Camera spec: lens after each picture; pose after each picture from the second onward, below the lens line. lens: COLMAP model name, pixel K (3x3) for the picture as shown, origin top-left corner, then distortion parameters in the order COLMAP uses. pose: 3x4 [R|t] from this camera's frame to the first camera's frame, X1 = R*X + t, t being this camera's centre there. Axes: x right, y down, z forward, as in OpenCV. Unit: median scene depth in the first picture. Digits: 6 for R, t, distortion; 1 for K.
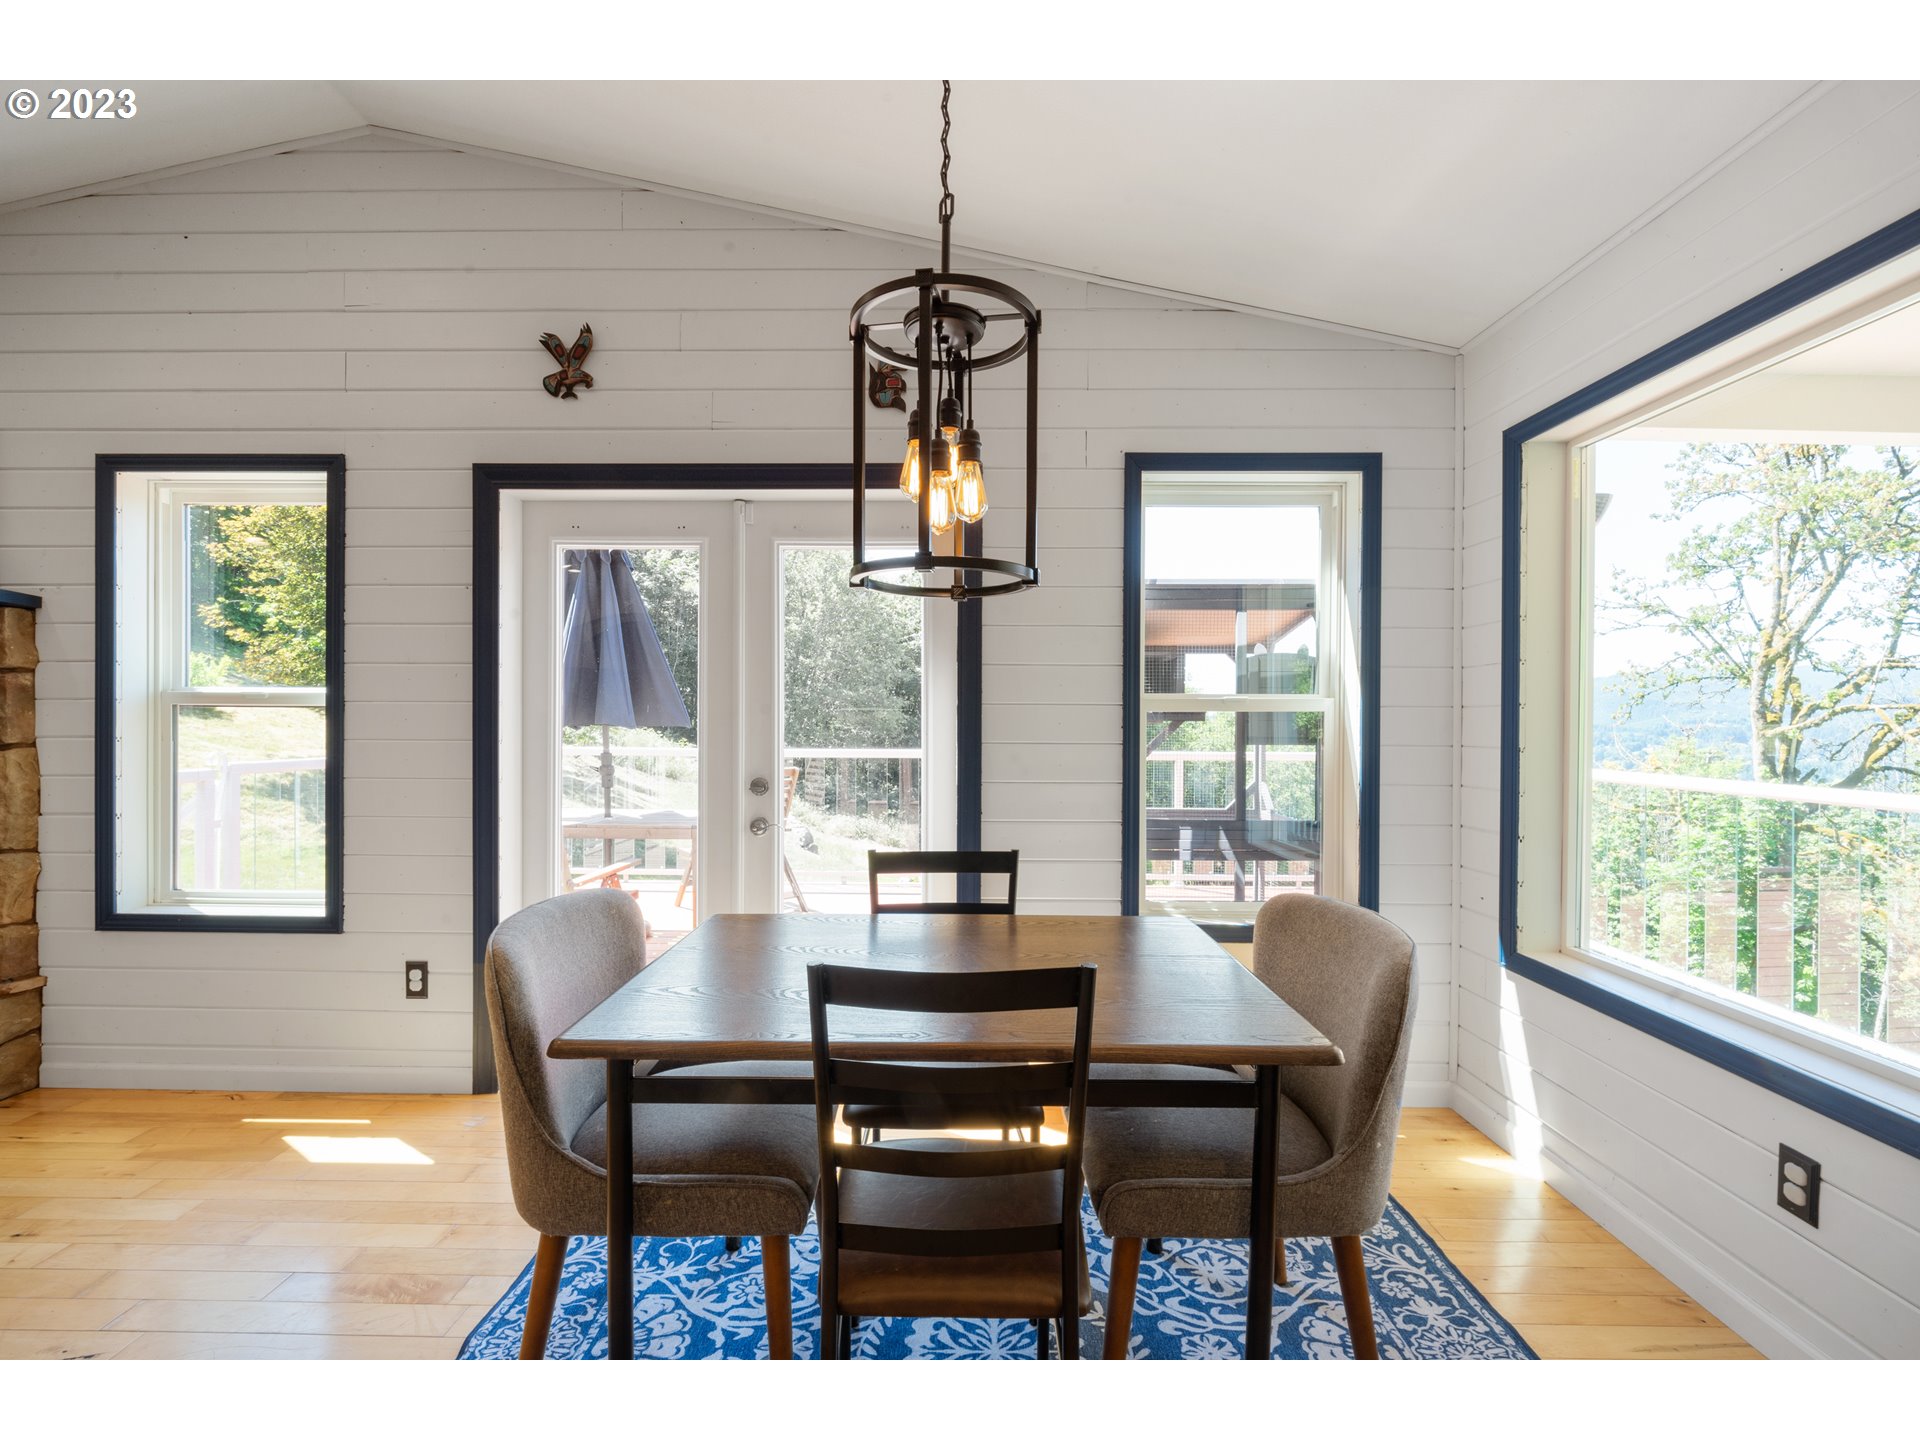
lens RADIAL K [[818.4, 0, 949.1], [0, 818.4, 727.5], [0, 0, 1]] dist [-0.003365, 0.000091]
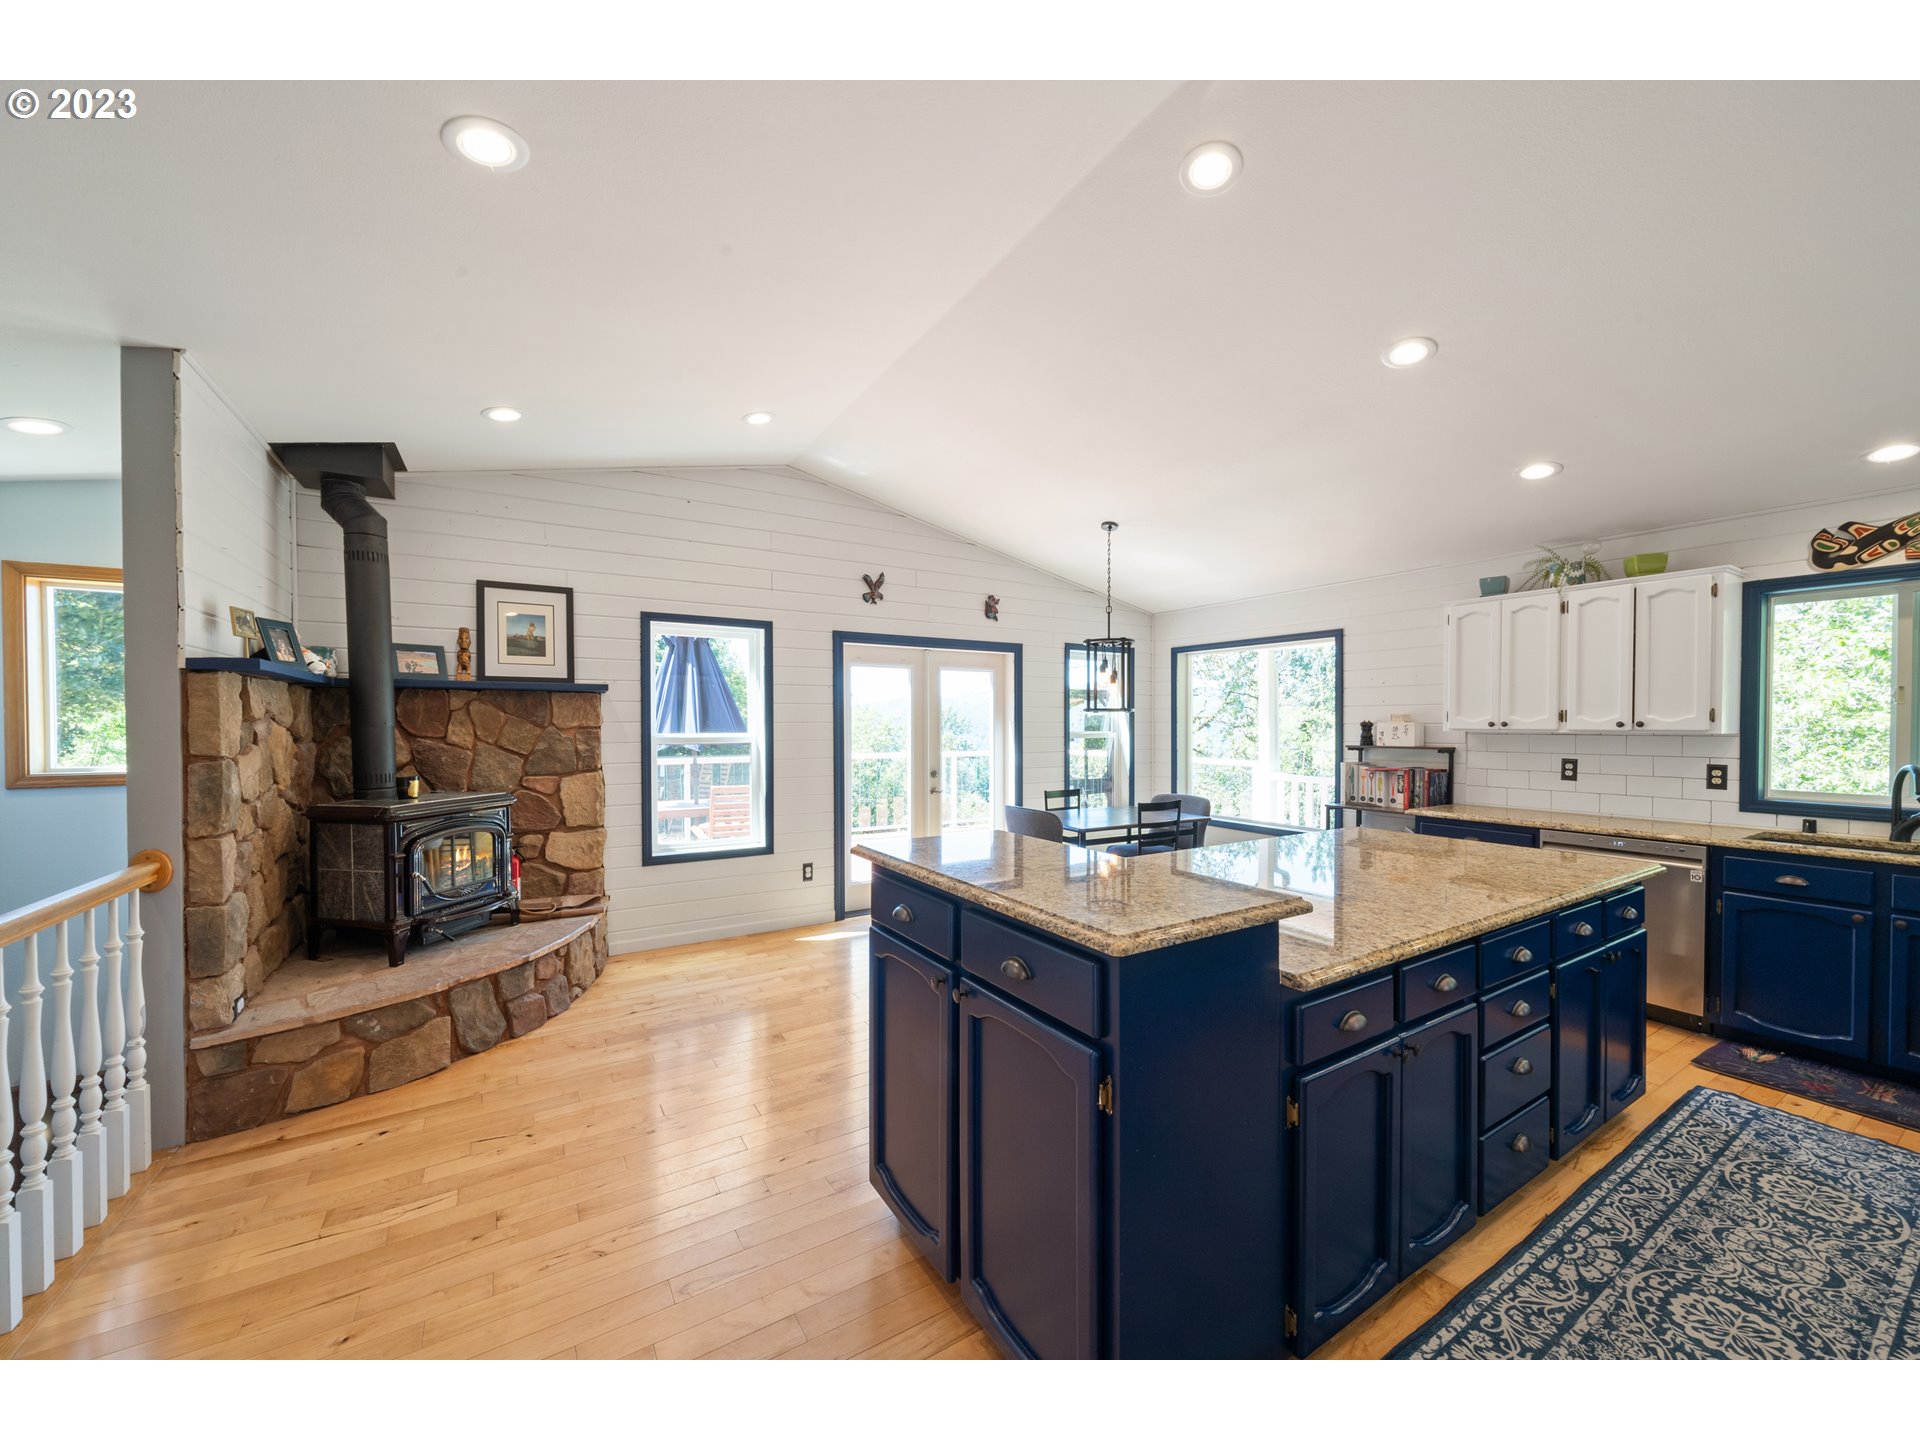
lens RADIAL K [[700.5, 0, 957.7], [0, 700.5, 729.6], [0, 0, 1]] dist [0.000154, -0.000398]
pose [[0.848748, -0.010390, 0.528695, -1.286590], [0.009692, 0.999945, 0.004091, -0.064058], [-0.528709, 0.001652, 0.848802, -0.750524]]
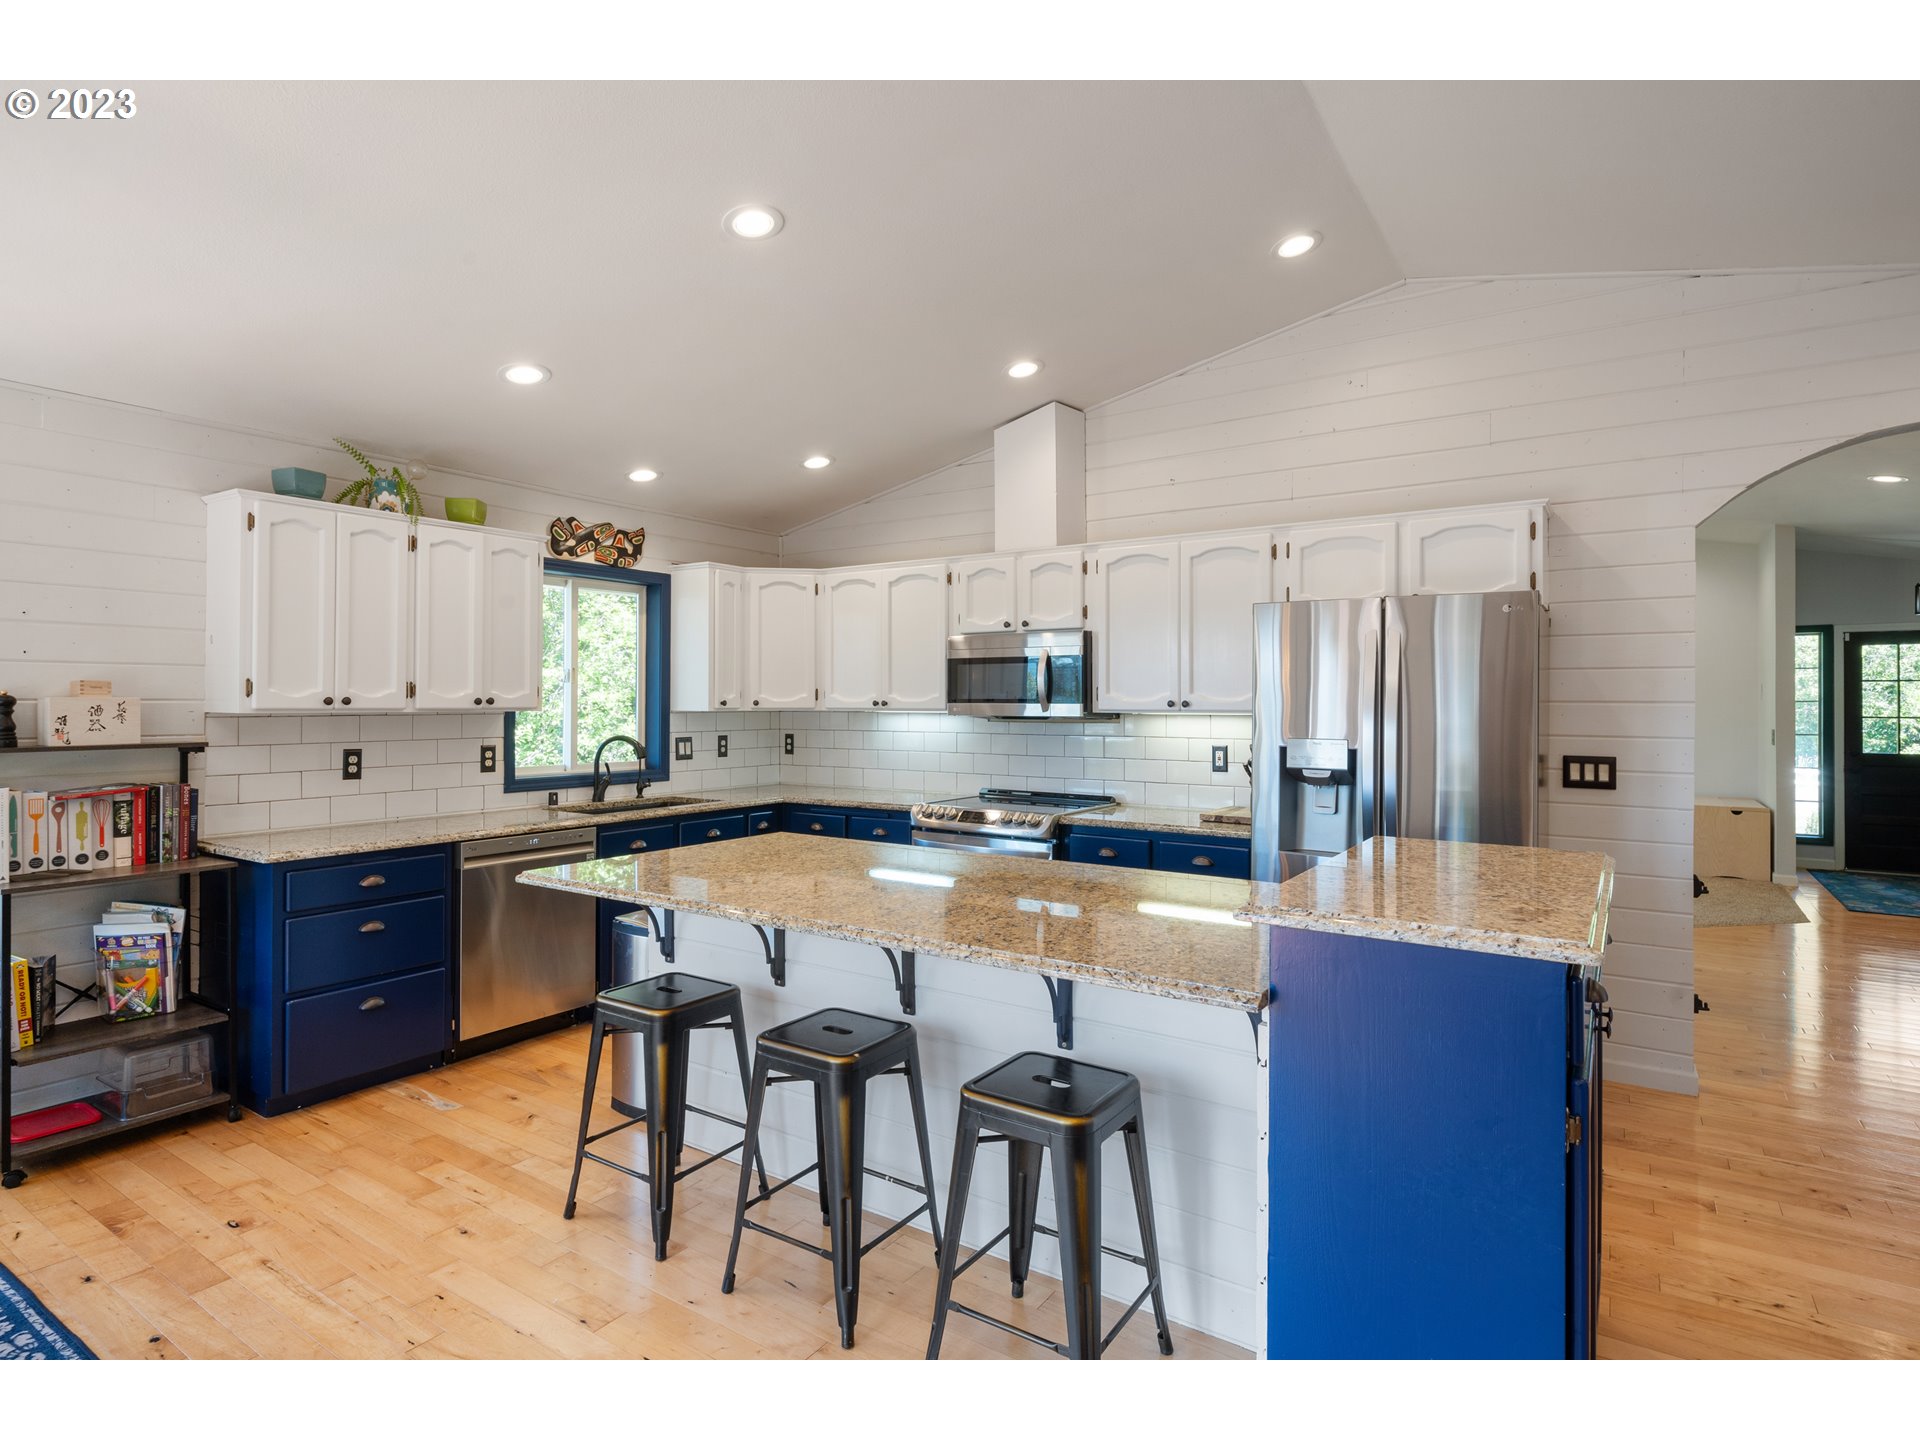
lens RADIAL K [[1024.1, 0, 925.2], [0, 1024.1, 706.5], [0, 0, 1]] dist [0.012991, 0.005014]
pose [[-0.821570, -0.010983, 0.570002, -1.010094], [-0.003221, 0.999888, 0.014624, -0.074004], [-0.570099, 0.010179, -0.821513, 0.610392]]
